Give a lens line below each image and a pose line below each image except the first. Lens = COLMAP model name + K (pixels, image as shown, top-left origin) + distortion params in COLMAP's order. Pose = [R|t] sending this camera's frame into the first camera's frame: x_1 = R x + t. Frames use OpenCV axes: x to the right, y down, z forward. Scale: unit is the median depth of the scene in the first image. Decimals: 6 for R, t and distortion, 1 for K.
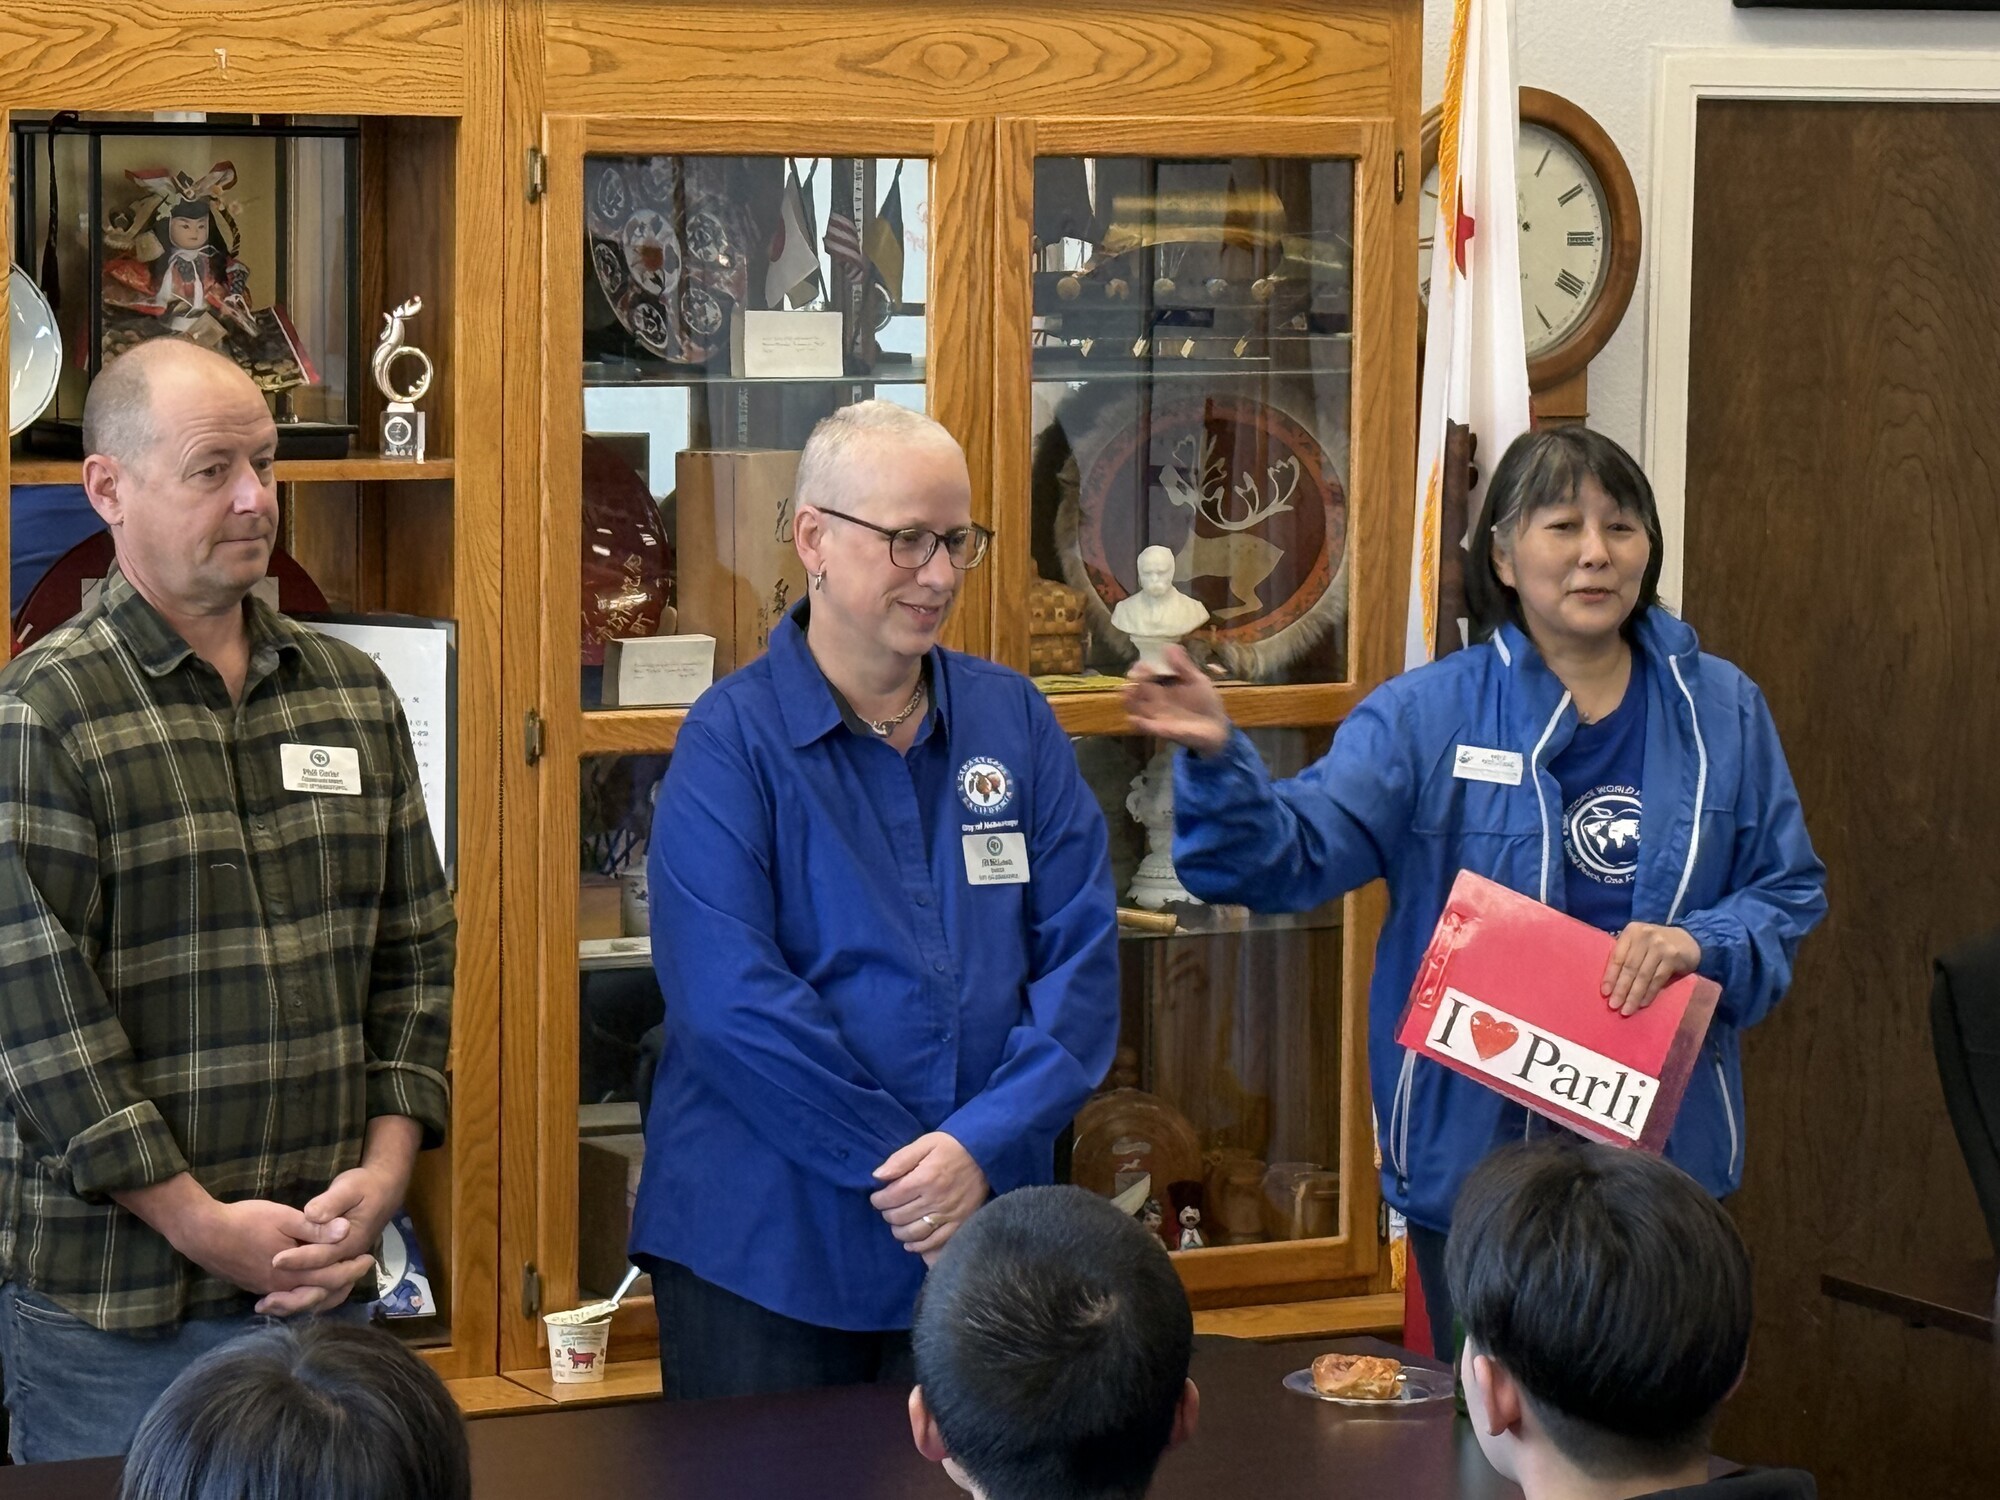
lens RADIAL K [[6252.7, 0, 999.4], [0, 6252.7, 752.4], [0, 0, 1]] dist [0.114579, 0.000000]
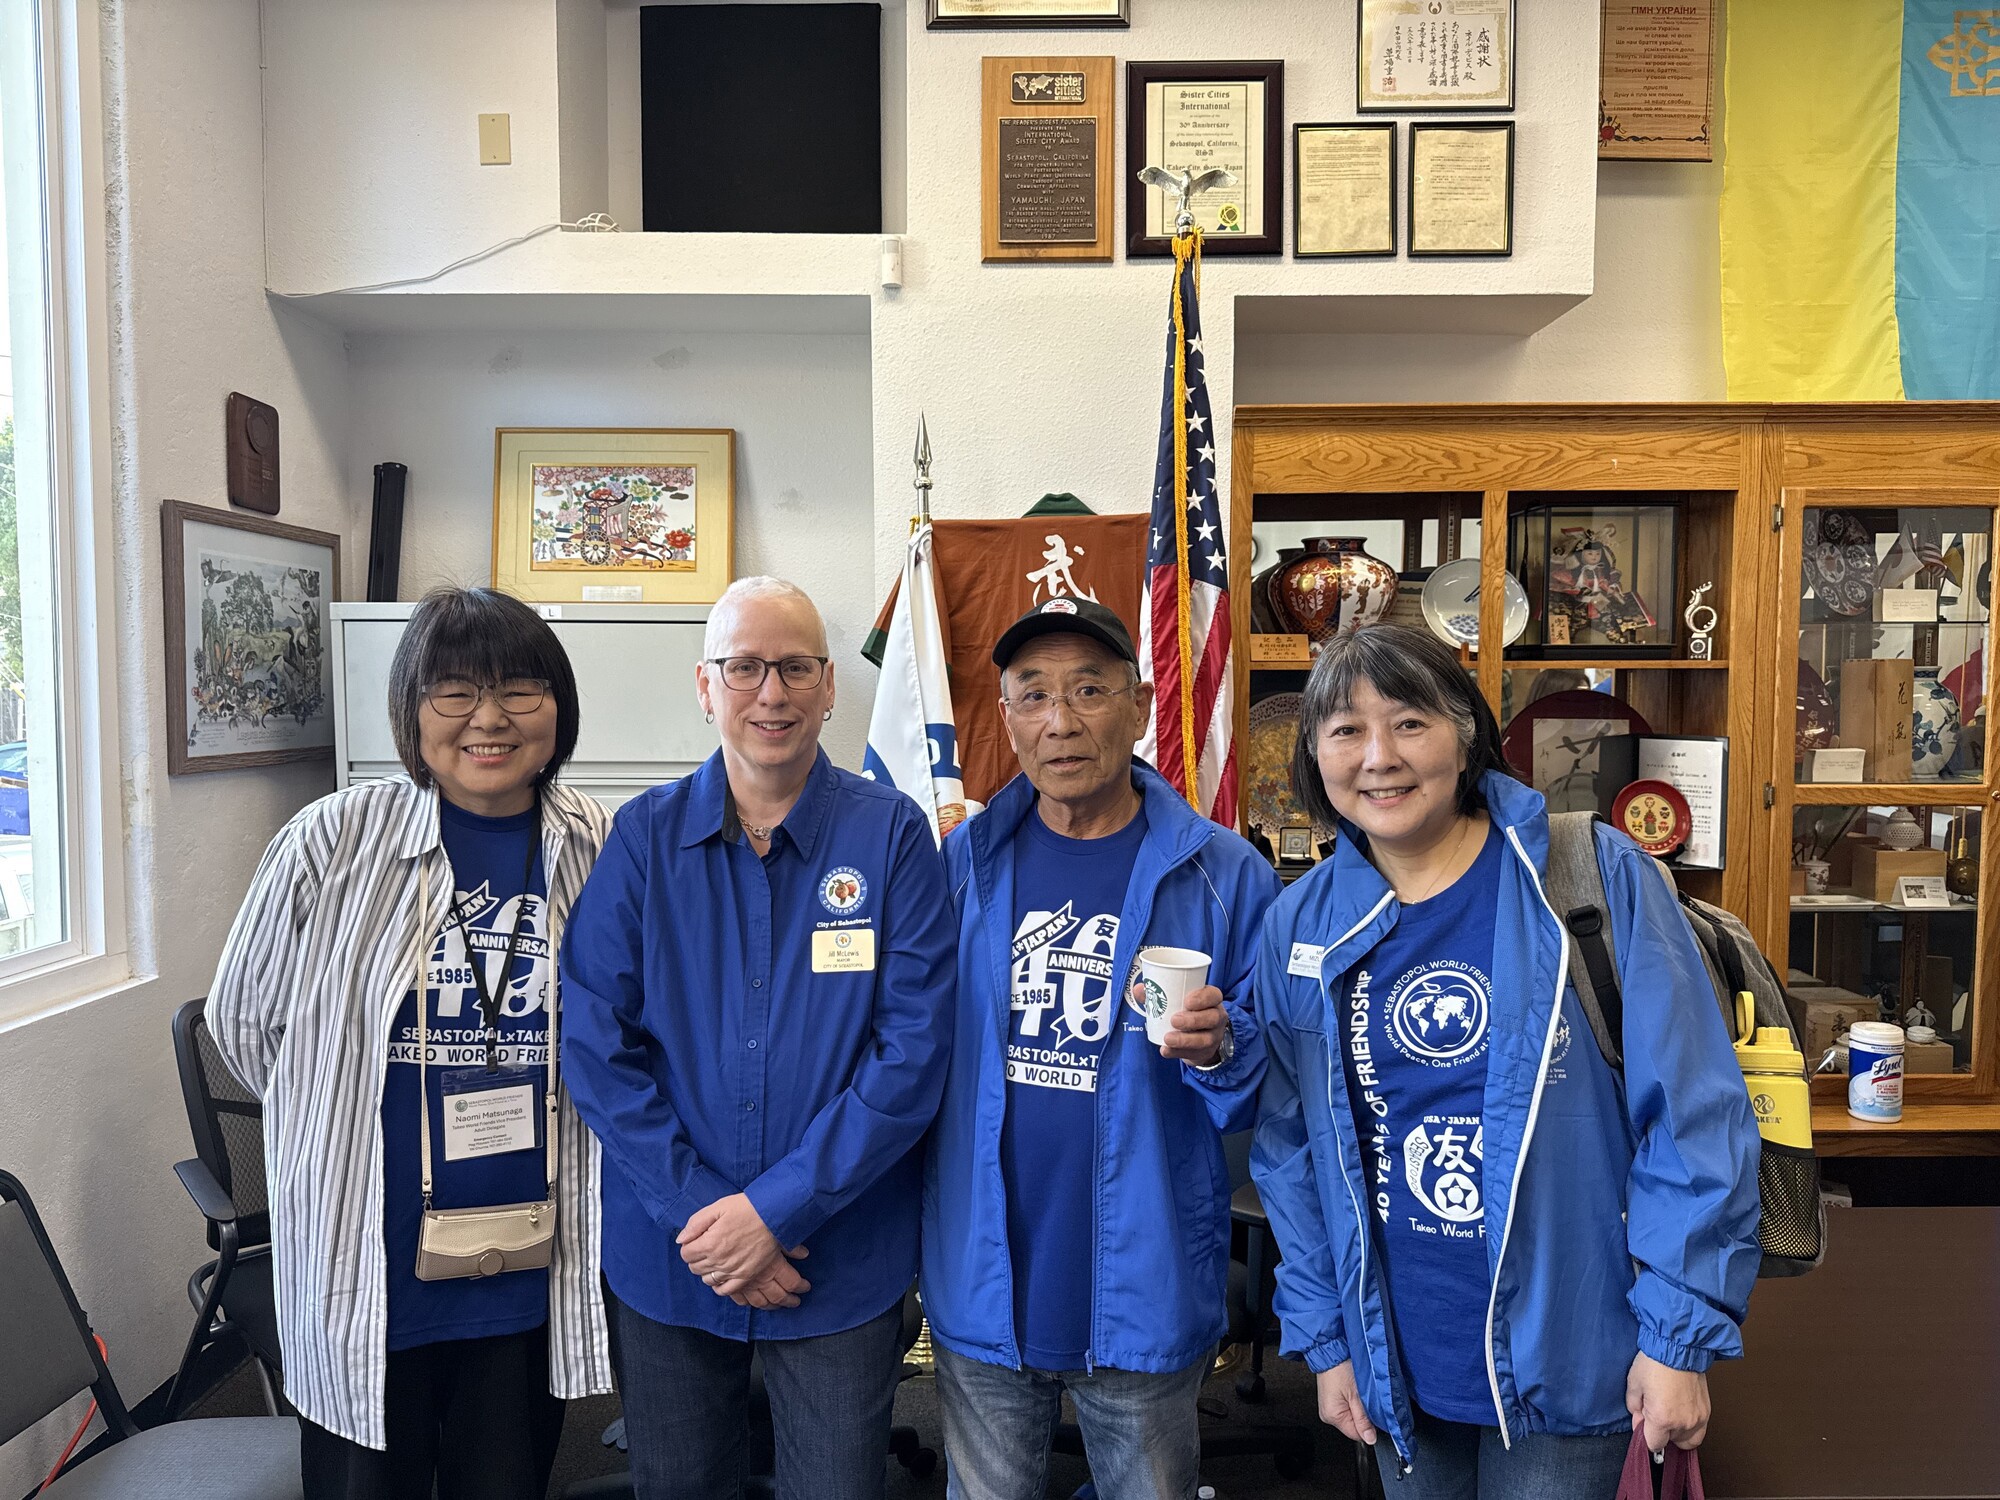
lens RADIAL K [[1405.9, 0, 999.4], [0, 1405.9, 757.2], [0, 0, 1]] dist [0.002392, -0.002794]
pose [[0.884536, 0.013724, -0.466270, -0.083106], [-0.033621, 0.998843, -0.034382, 0.009336], [0.465258, 0.046089, 0.883974, 0.482171]]
